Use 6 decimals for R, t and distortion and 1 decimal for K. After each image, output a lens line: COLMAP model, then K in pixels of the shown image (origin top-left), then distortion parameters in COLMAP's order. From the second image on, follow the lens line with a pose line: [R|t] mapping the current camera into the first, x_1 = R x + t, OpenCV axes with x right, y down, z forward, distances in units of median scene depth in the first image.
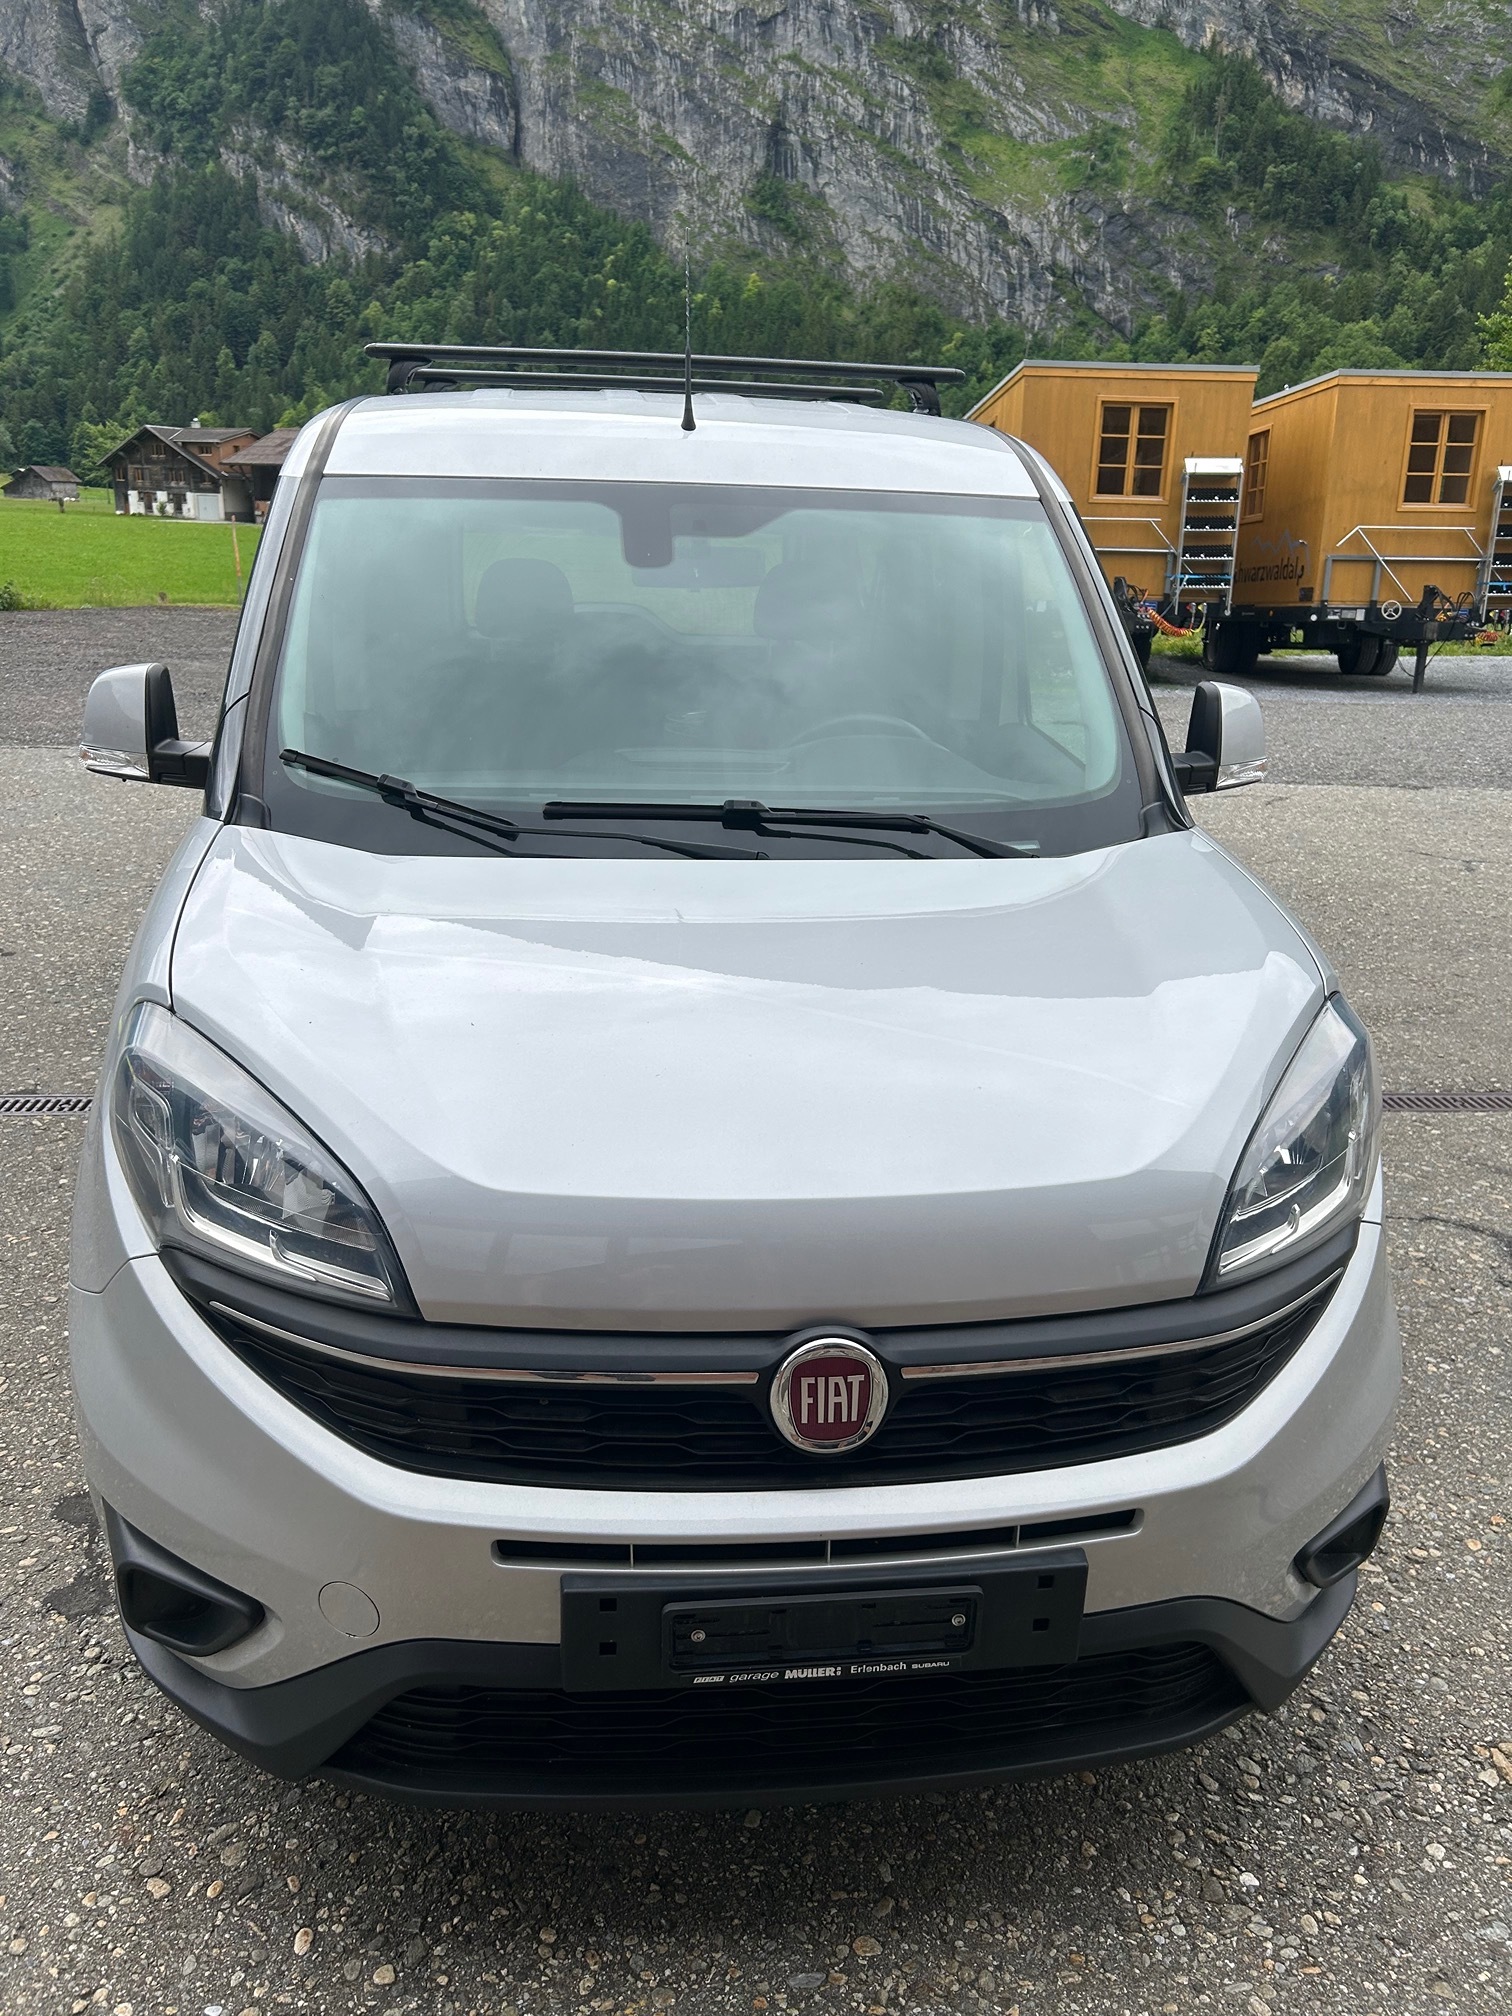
lens RADIAL K [[1516.2, 0, 753.3], [0, 1516.2, 1010.6], [0, 0, 1]] dist [0.056809, -0.063355]
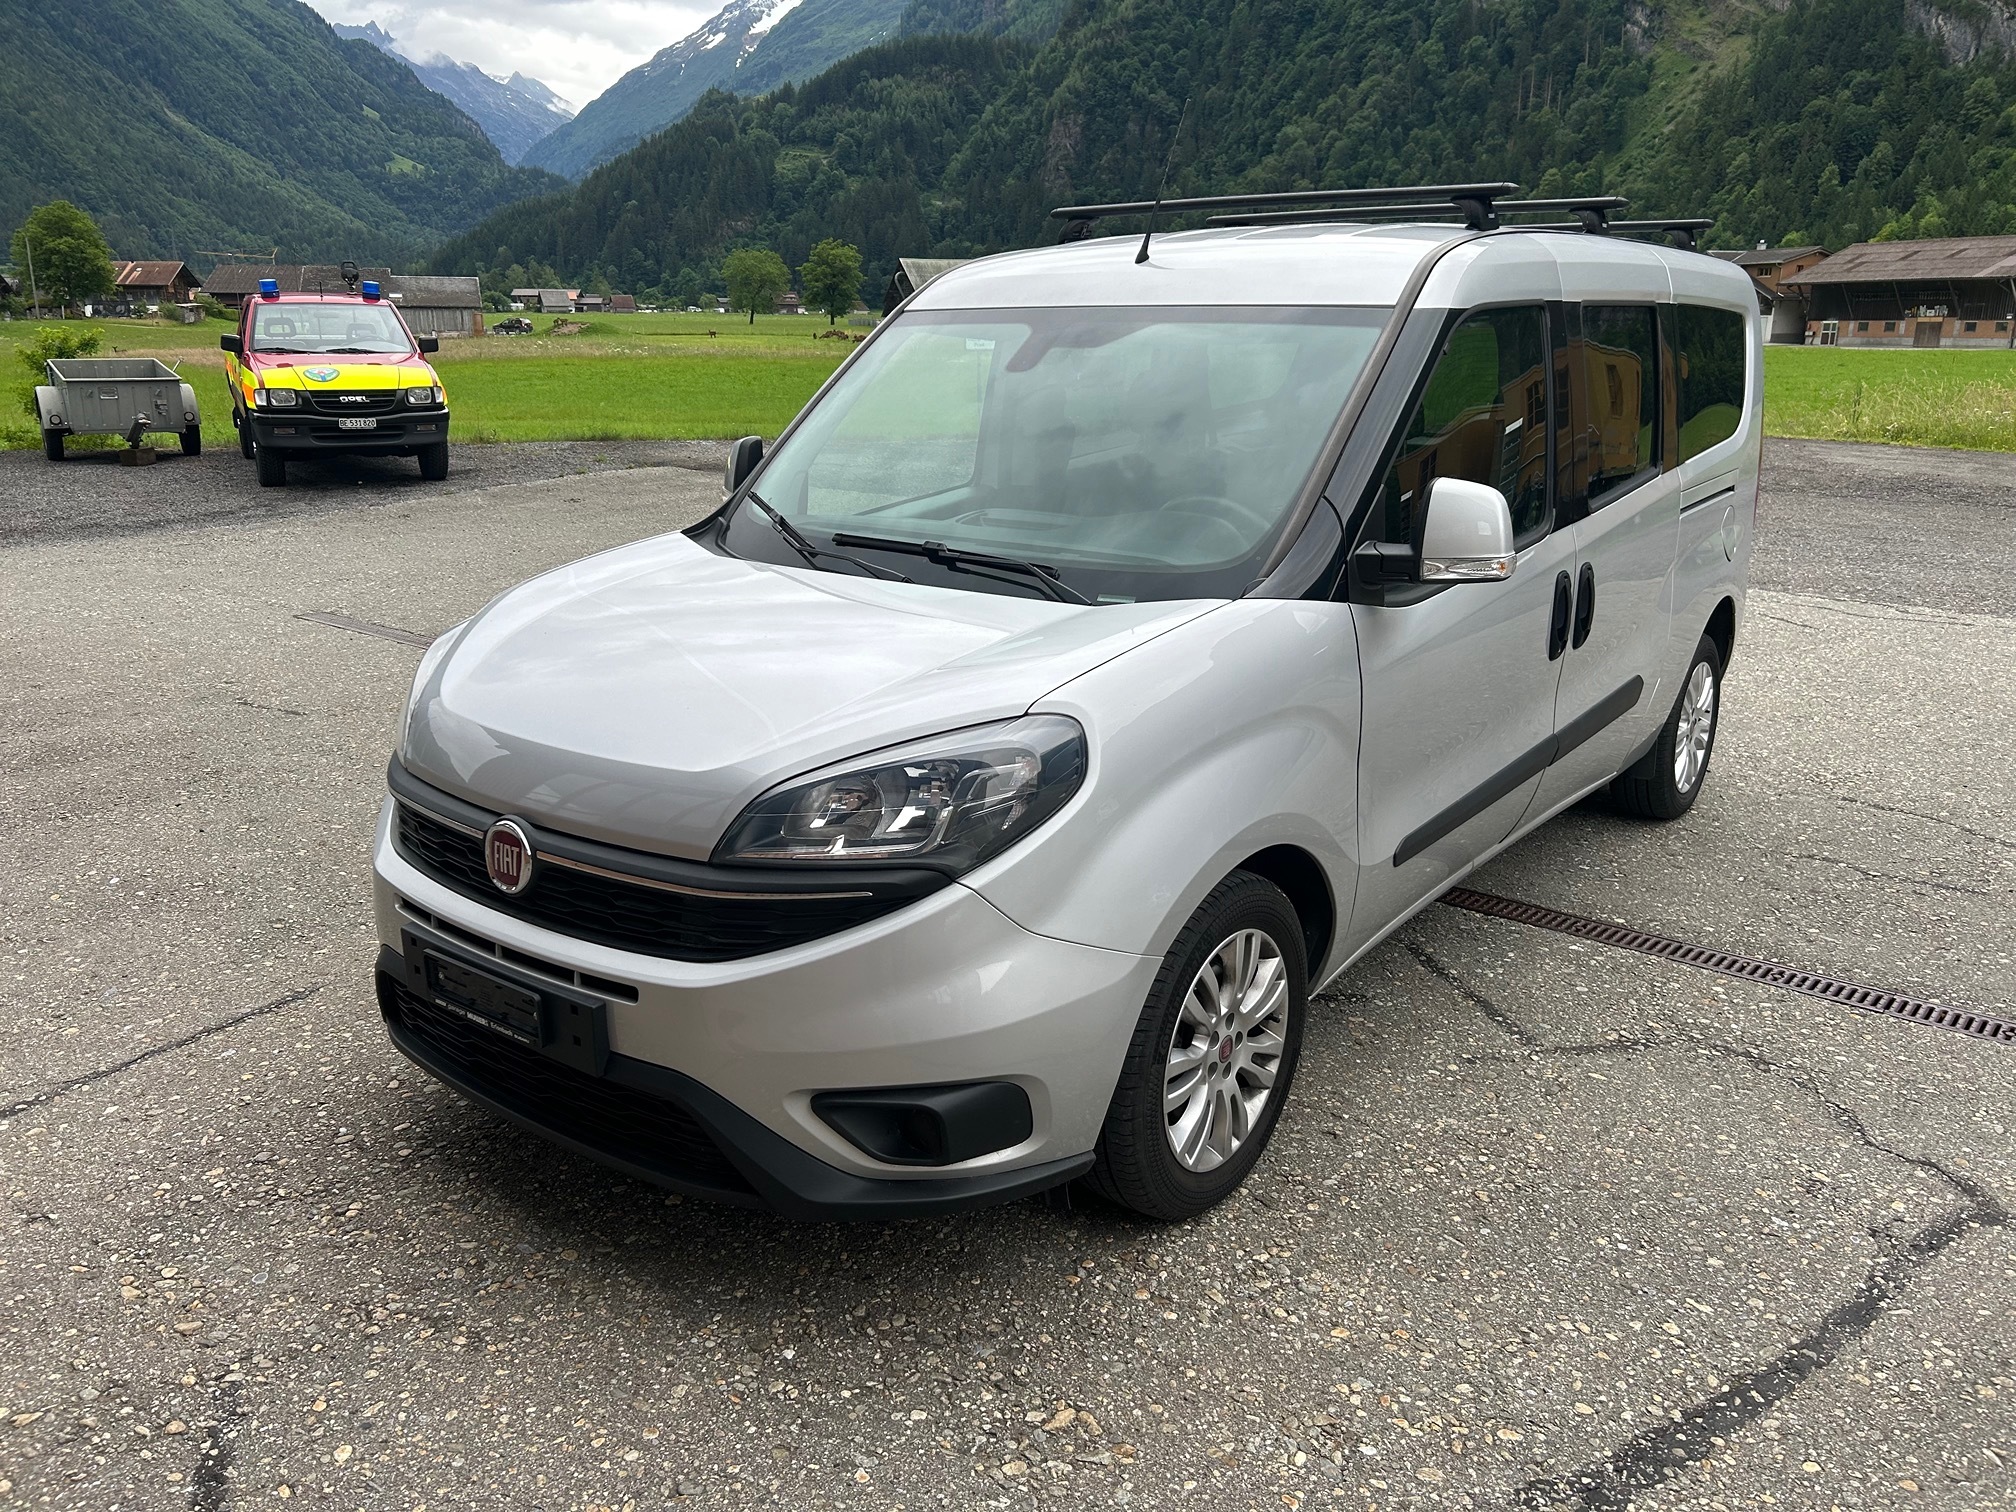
lens RADIAL K [[1516.2, 0, 1012.8], [0, 1516.2, 748.6], [0, 0, 1]] dist [0.056809, -0.063355]
pose [[0.714057, 0.159495, -0.681678, 1.265295], [-0.195149, 0.980455, 0.024983, -0.008763], [0.672339, 0.115189, 0.731226, 0.116811]]
